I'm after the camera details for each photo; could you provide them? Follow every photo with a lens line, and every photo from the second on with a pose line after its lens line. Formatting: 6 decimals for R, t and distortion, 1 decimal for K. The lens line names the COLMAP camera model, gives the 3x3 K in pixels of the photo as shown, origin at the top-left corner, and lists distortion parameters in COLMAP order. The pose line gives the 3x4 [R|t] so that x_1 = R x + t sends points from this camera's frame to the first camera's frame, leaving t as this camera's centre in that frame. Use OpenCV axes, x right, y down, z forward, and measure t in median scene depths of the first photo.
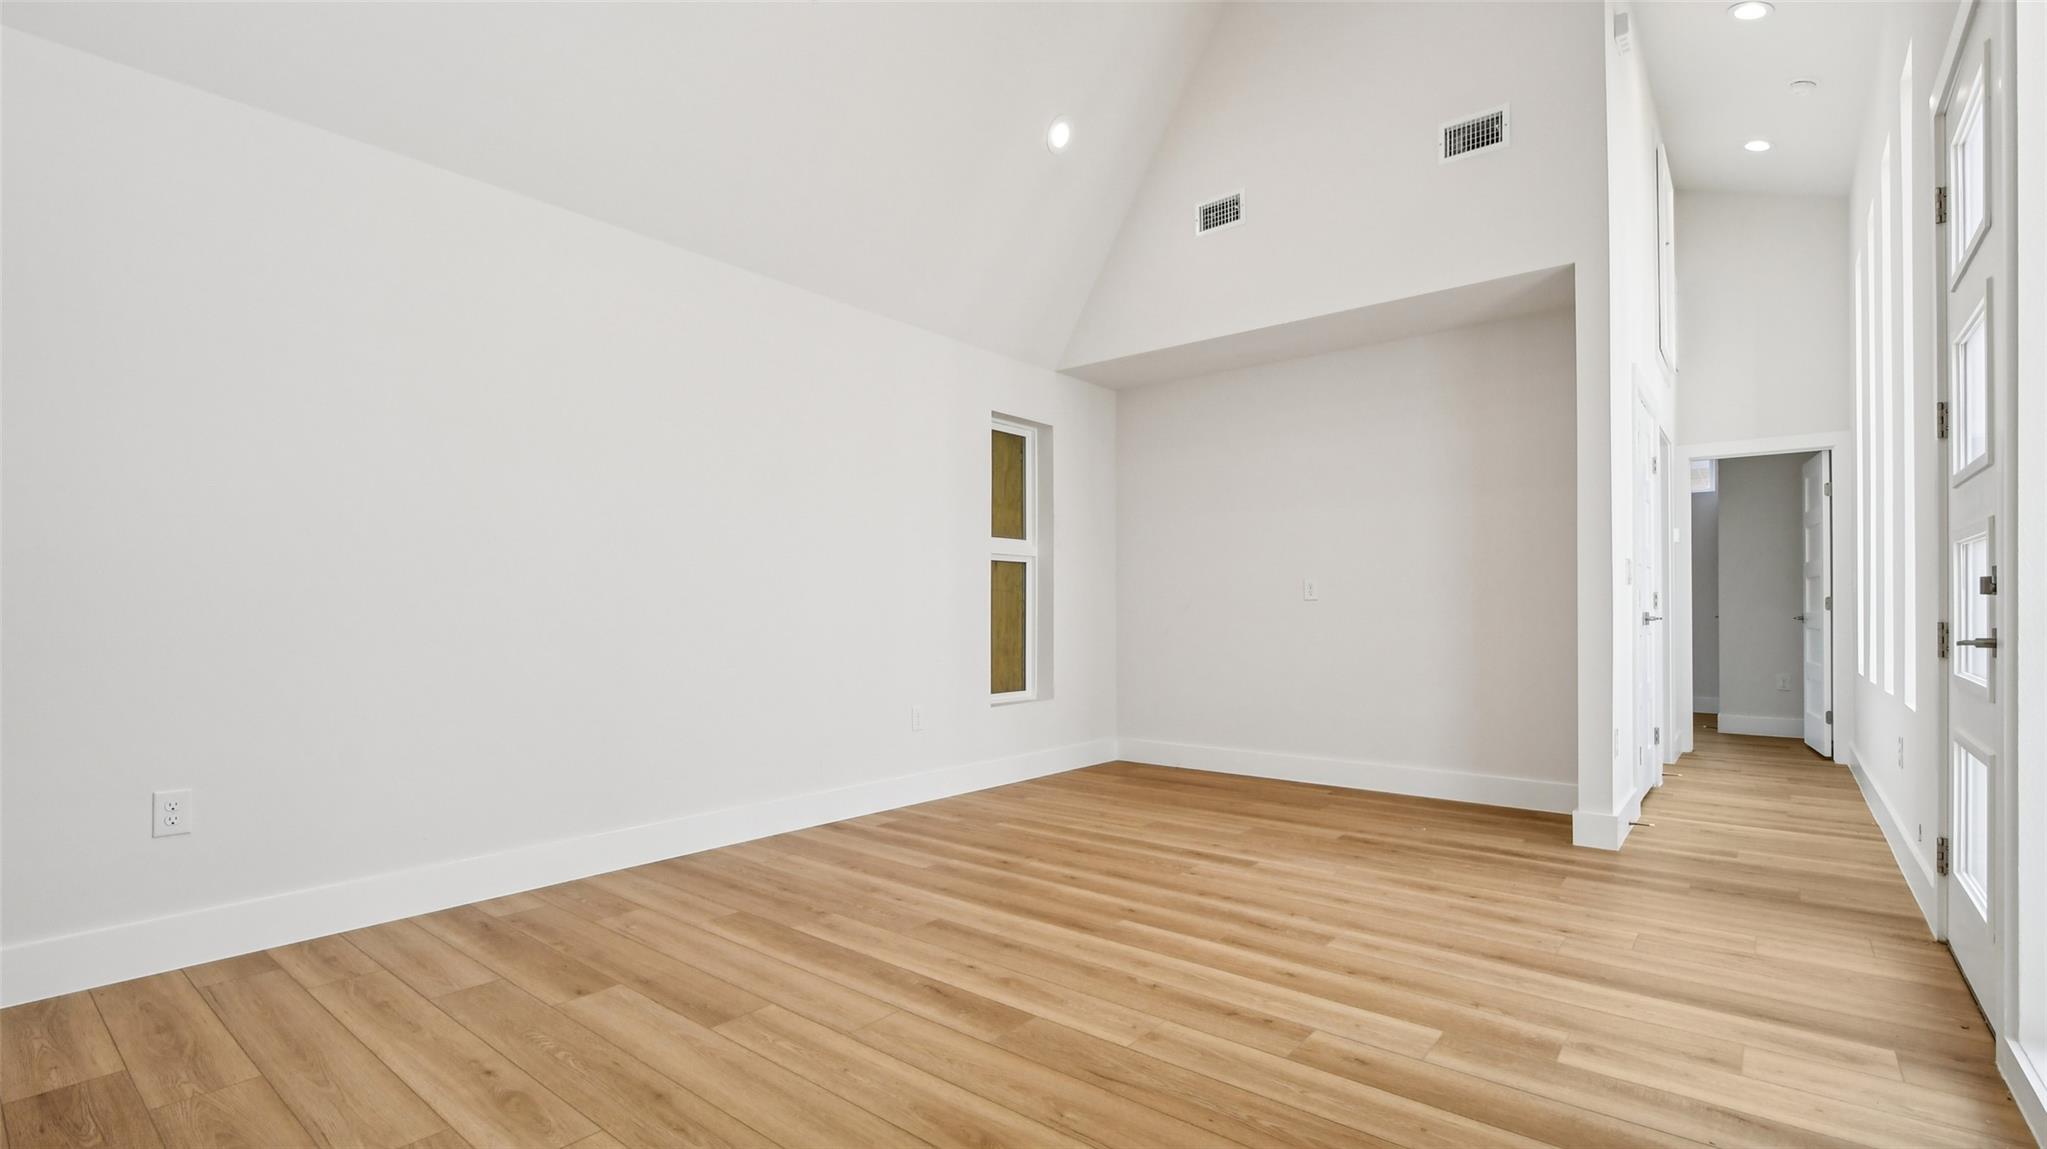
lens RADIAL K [[920.6, 0, 1021.5], [0, 920.6, 592.7], [0, 0, 1]] dist [-0.000650, -0.002964]
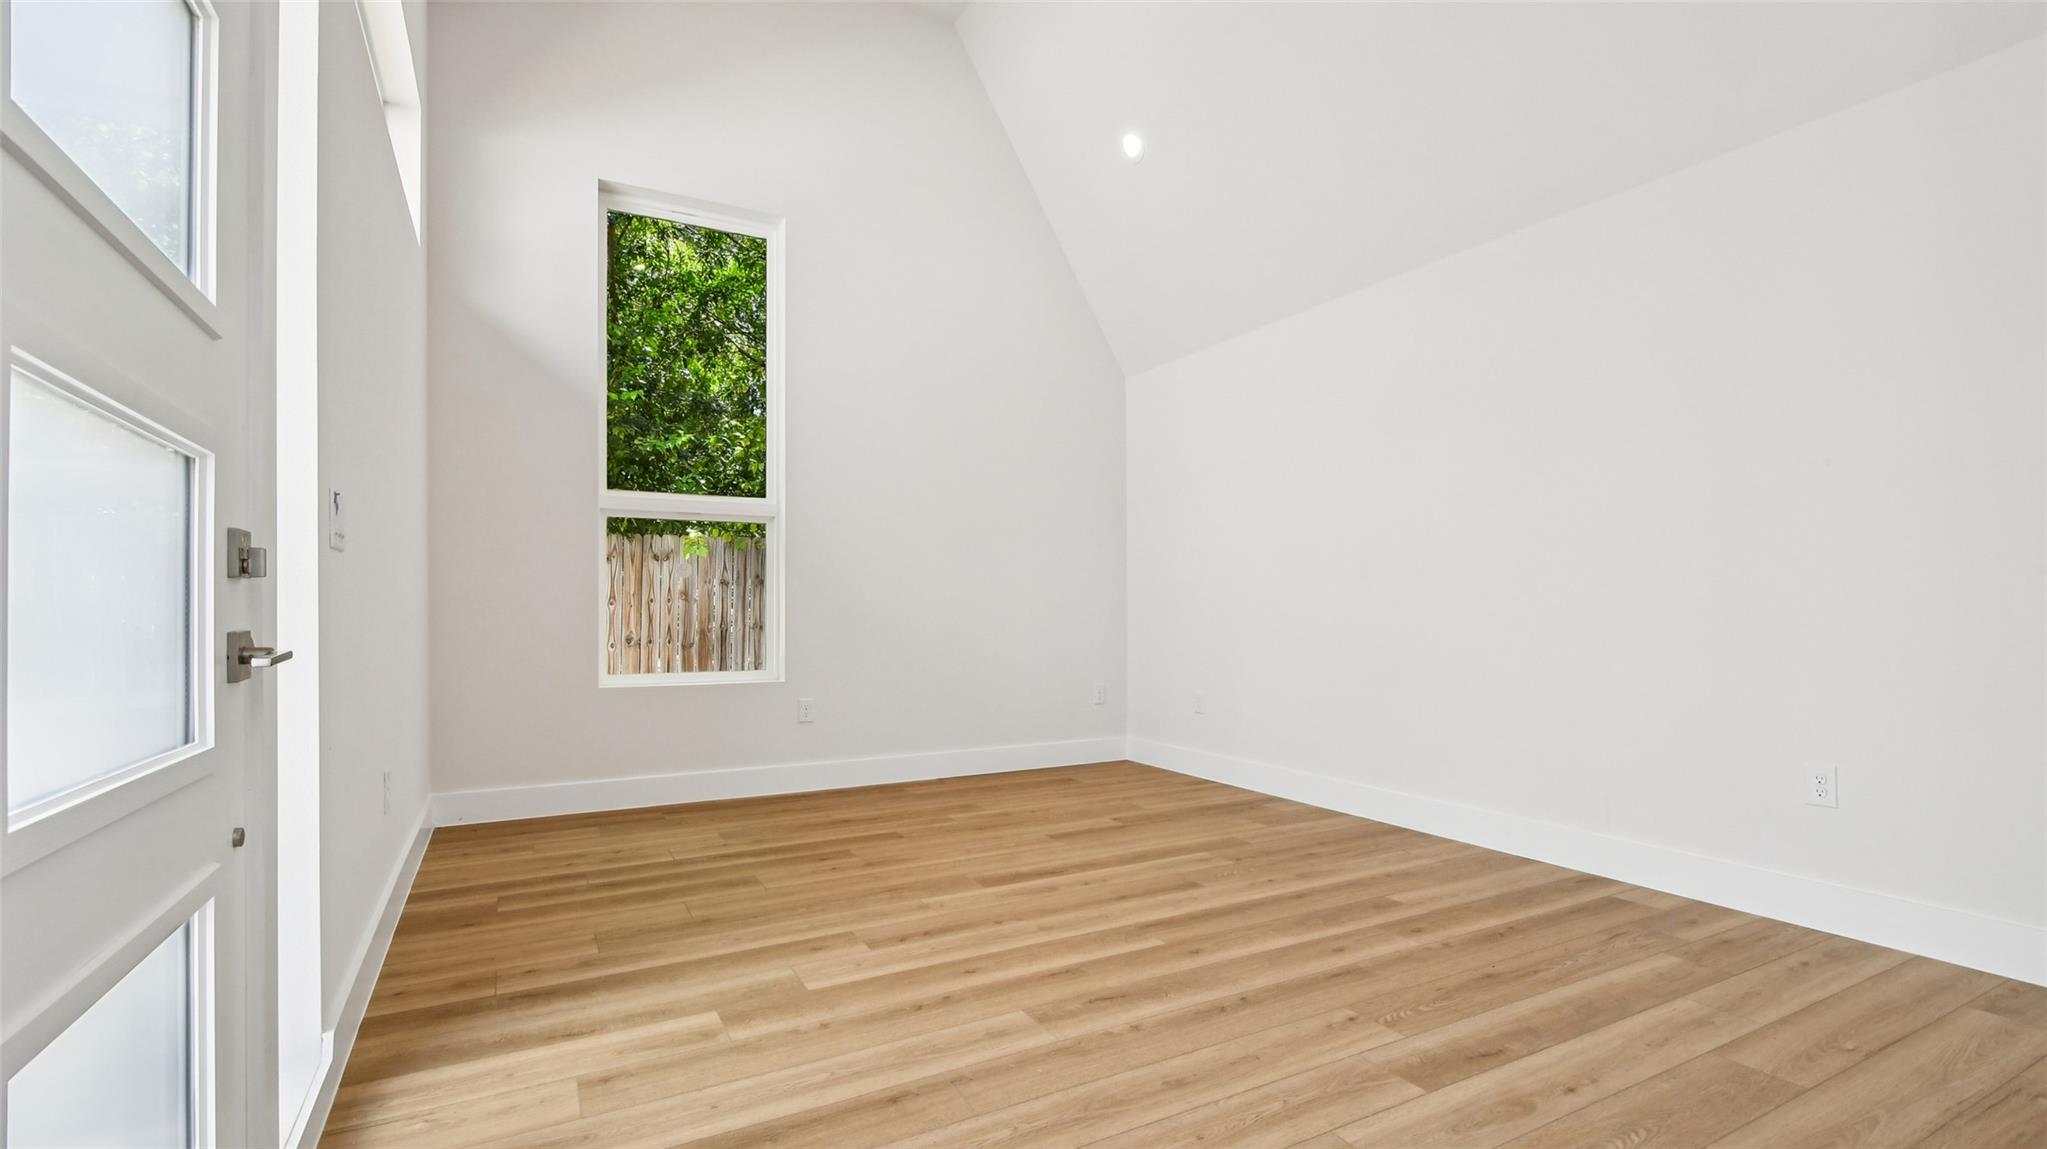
lens RADIAL K [[920.6, 0, 1021.7], [0, 920.6, 588.7], [0, 0, 1]] dist [-0.000650, -0.002964]
pose [[-0.374351, -0.019685, -0.927078, 1.123843], [0.020950, 0.999340, -0.029678, 0.028562], [0.927050, -0.030532, -0.373692, 1.341275]]
